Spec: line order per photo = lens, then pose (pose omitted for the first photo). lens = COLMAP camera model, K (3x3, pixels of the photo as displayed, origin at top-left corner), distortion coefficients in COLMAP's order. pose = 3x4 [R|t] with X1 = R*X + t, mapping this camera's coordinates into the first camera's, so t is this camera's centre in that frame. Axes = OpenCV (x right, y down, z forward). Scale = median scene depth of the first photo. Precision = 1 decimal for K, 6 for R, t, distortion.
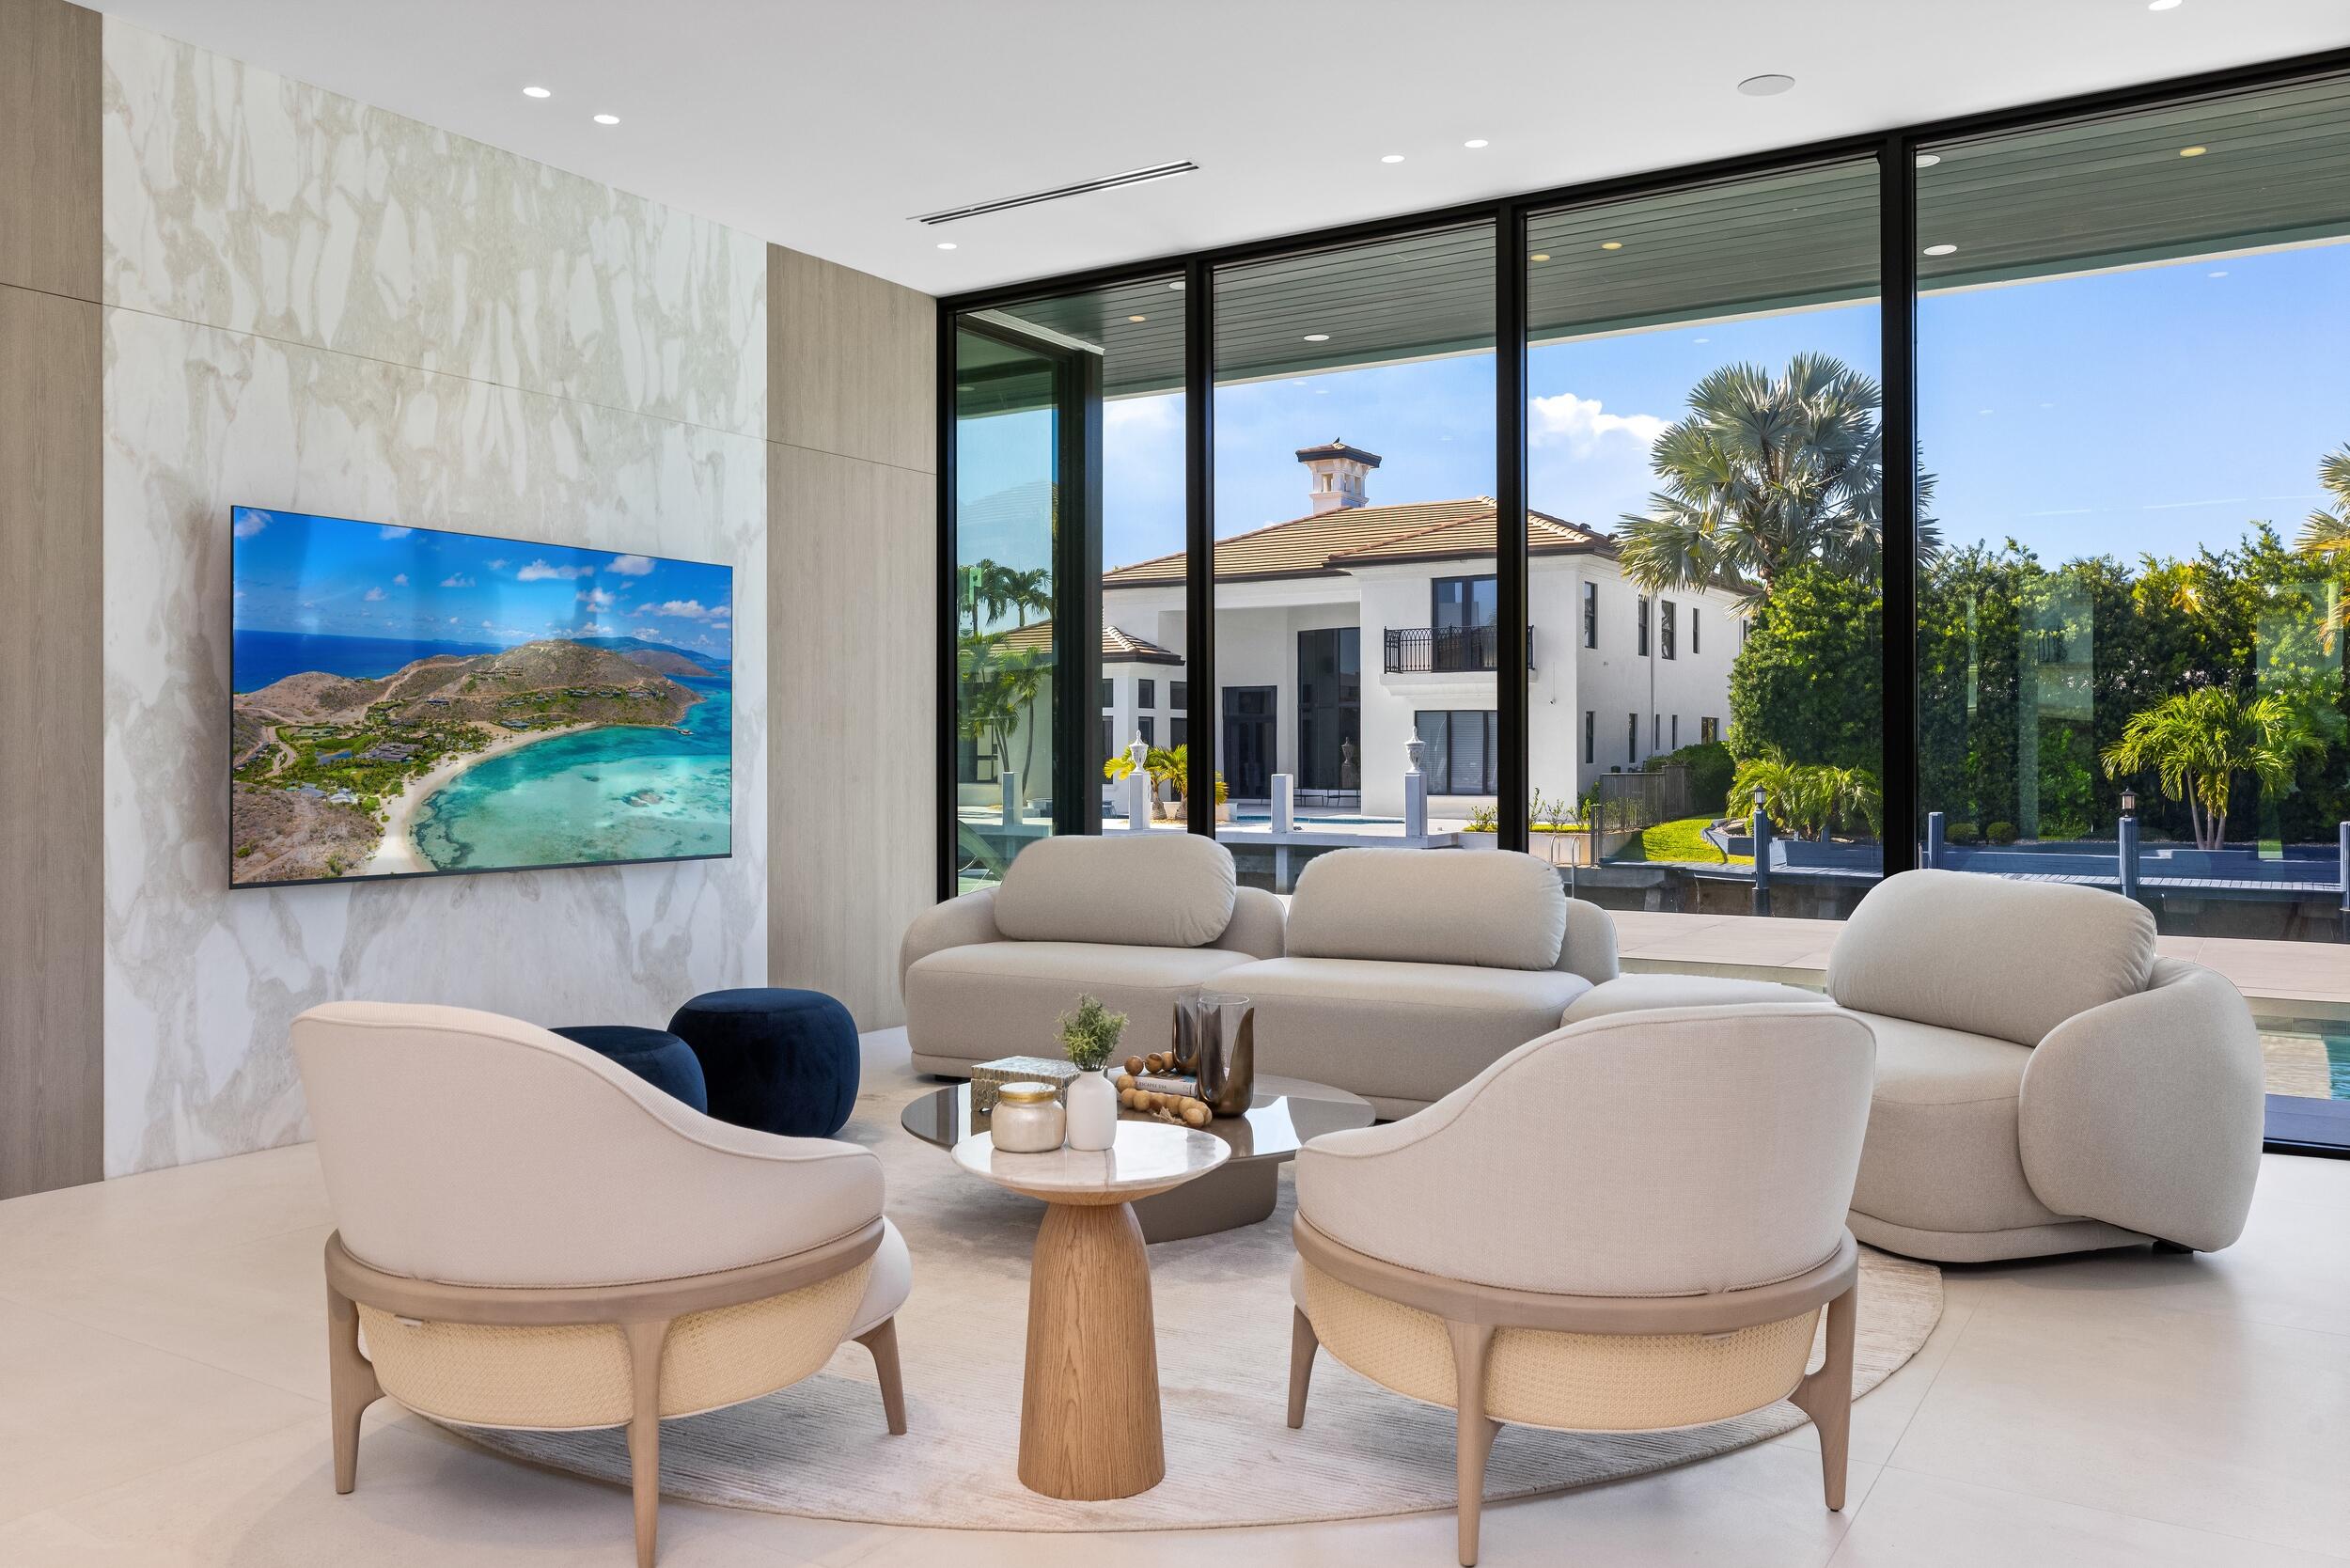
lens RADIAL K [[1852.0, 0, 1174.6], [0, 1852.0, 777.0], [0, 0, 1]] dist [-0.033527, 0.003731]
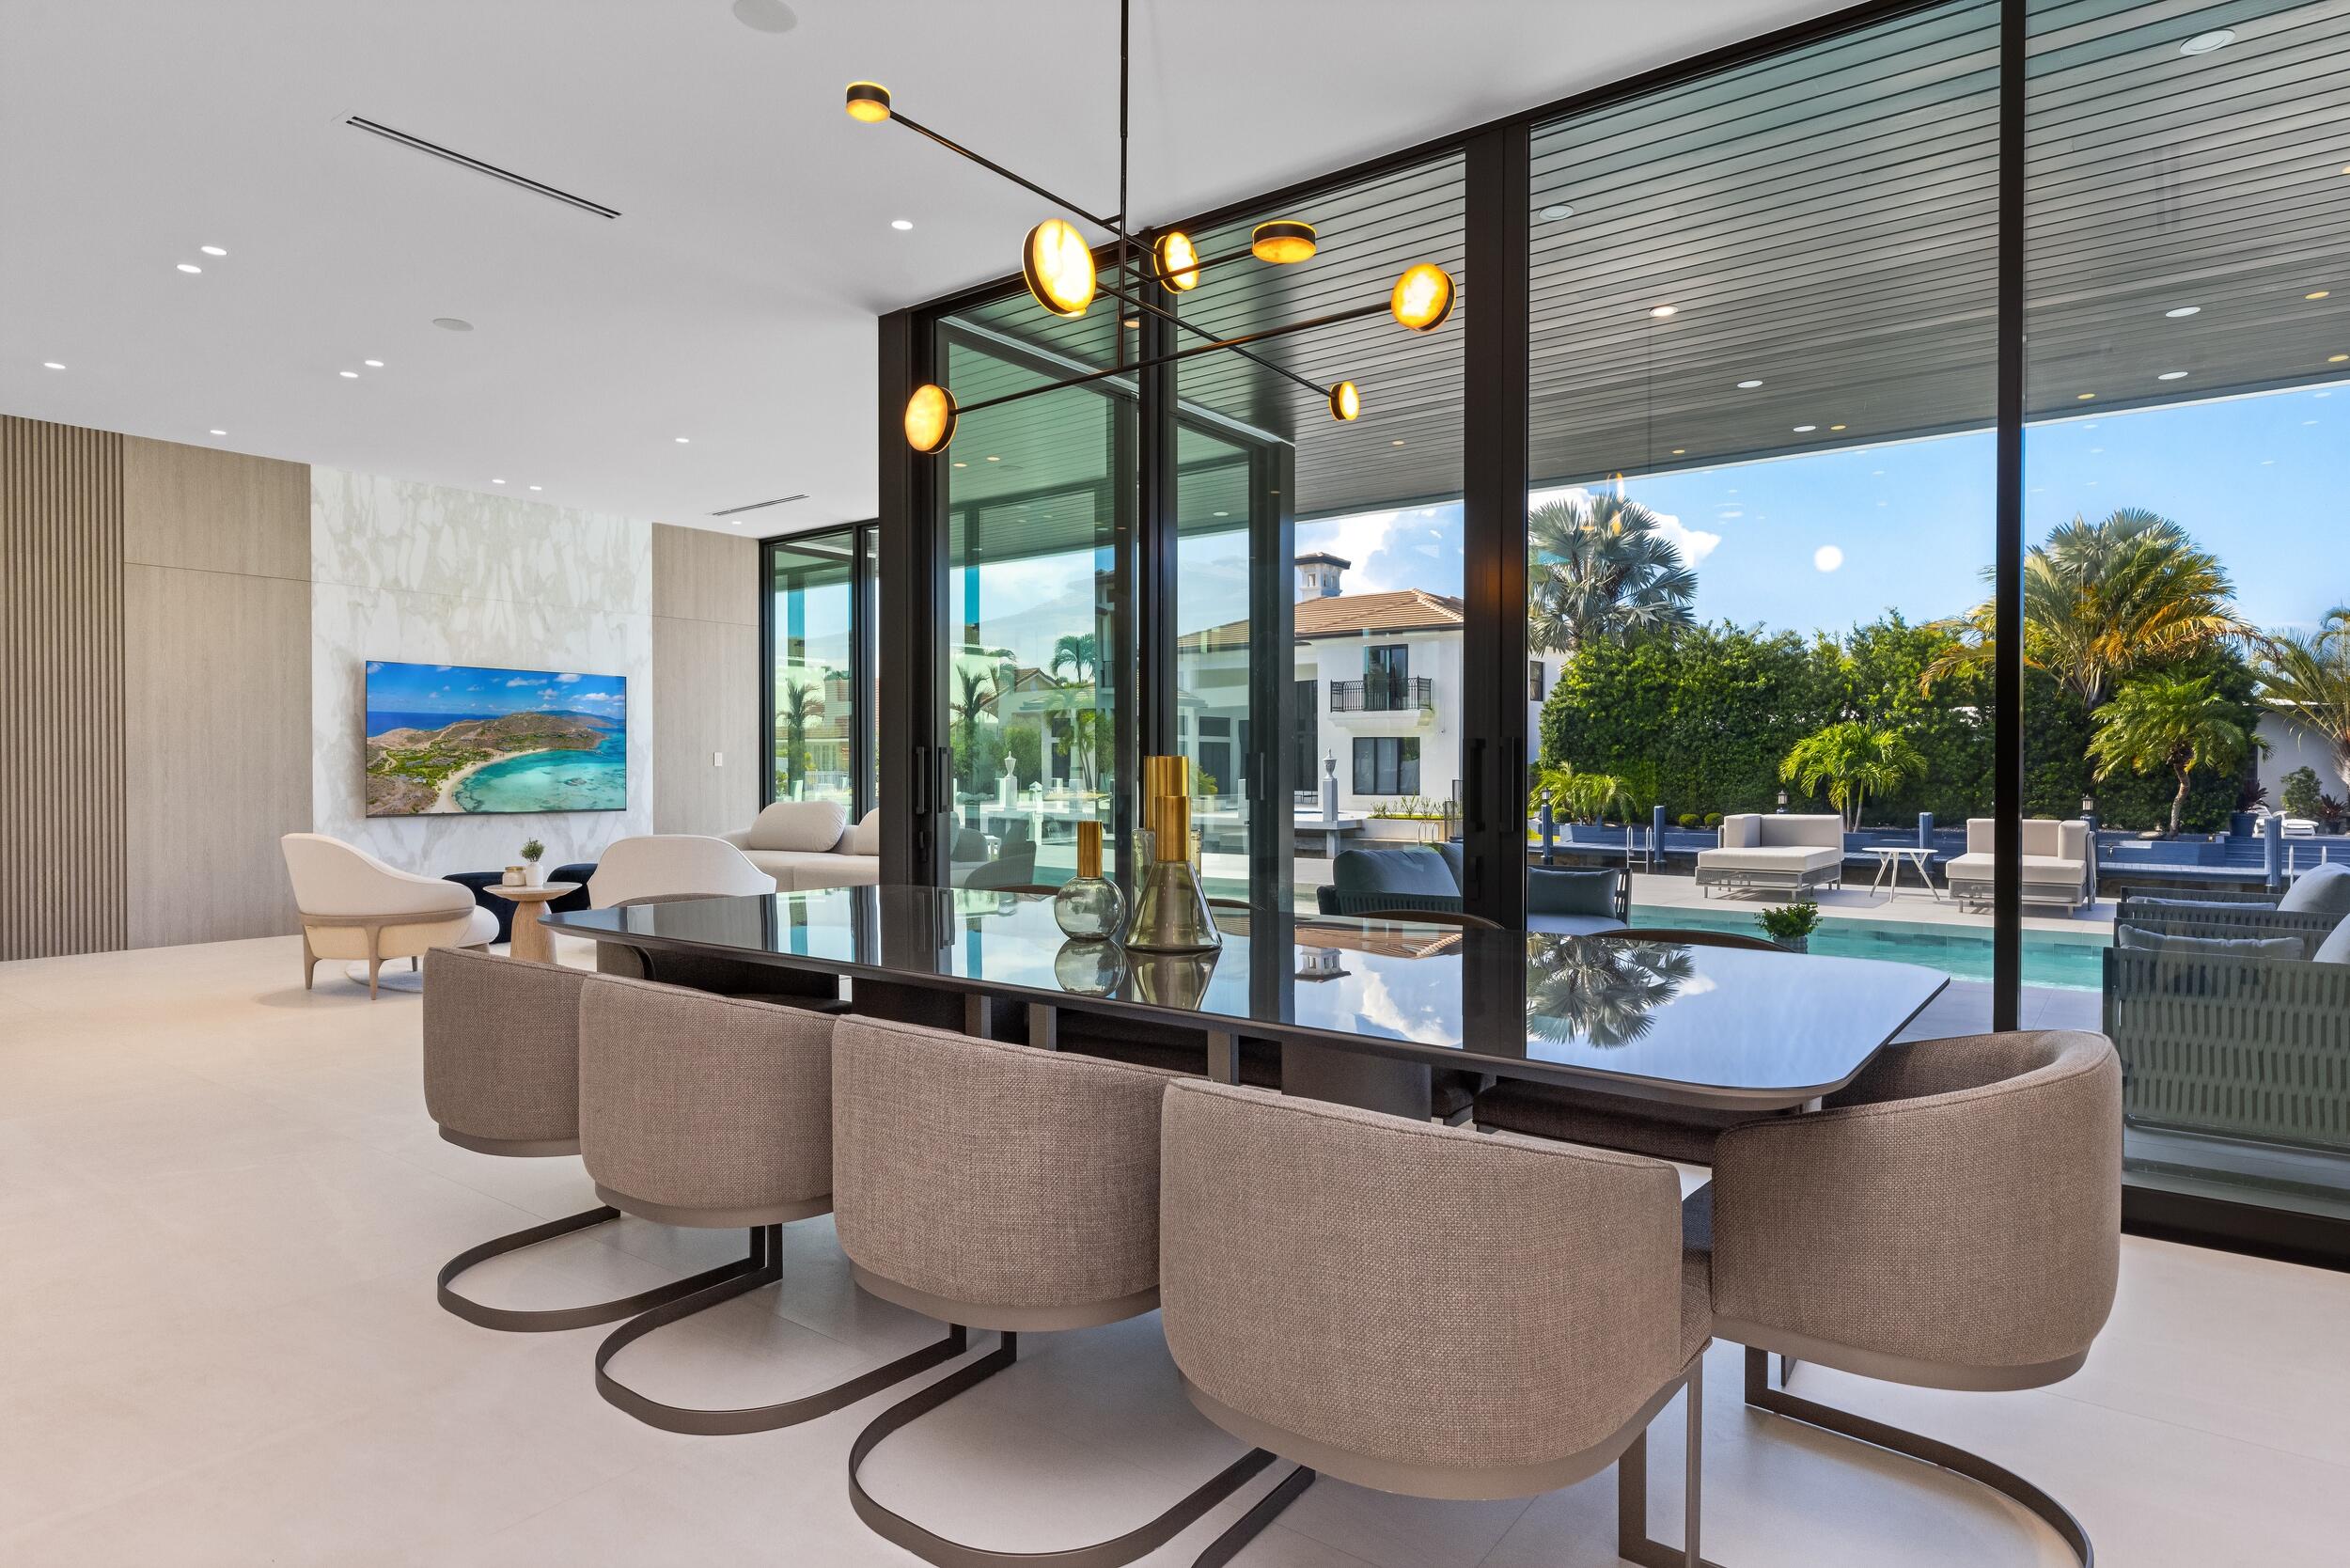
lens RADIAL K [[1322.4, 0, 1175.5], [0, 1322.4, 788.1], [0, 0, 1]] dist [-0.027476, -0.000658]
pose [[0.998055, 0.001534, -0.062313, 0.544851], [-0.001323, 0.999993, 0.003421, 0.011924], [0.062318, -0.003332, 0.998051, -0.547103]]
